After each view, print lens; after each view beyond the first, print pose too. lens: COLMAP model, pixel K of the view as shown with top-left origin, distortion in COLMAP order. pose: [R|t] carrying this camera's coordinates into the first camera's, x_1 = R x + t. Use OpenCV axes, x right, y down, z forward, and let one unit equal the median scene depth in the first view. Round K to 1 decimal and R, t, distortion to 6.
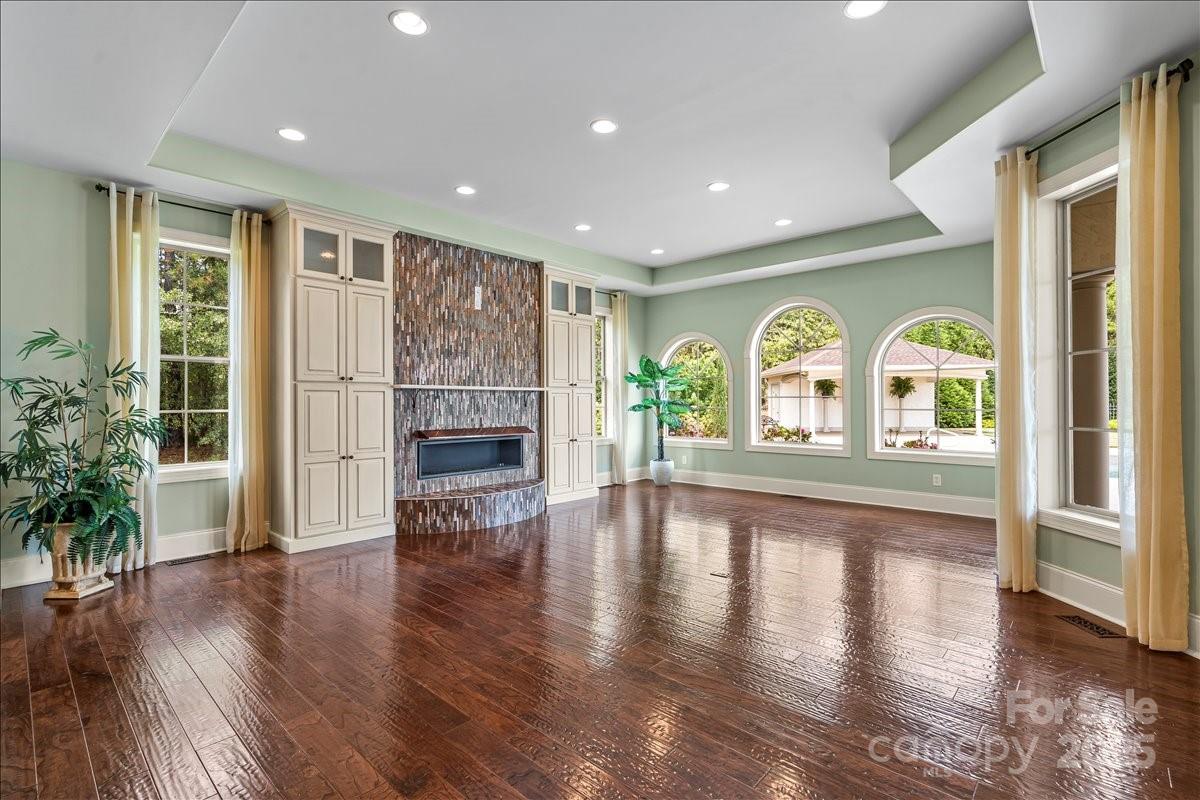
lens RADIAL K [[547.0, 0, 604.0], [0, 547.0, 399.6], [0, 0, 1]] dist [-0.003207, -0.000391]
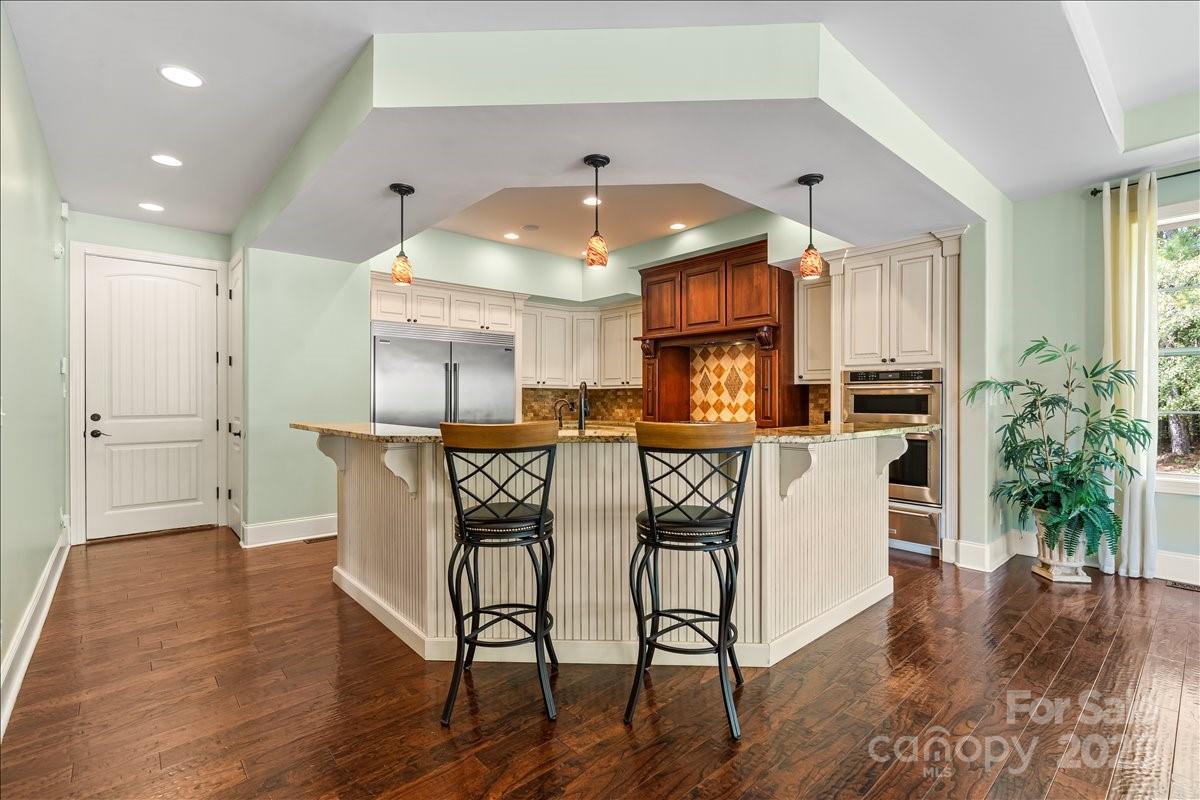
lens RADIAL K [[547.0, 0, 603.9], [0, 547.0, 400.0], [0, 0, 1]] dist [-0.003207, -0.000391]
pose [[-0.097833, 0.007320, -0.995176, 0.205883], [0.003529, 0.999969, 0.007008, -0.009582], [0.995197, -0.002827, -0.097856, 0.201318]]
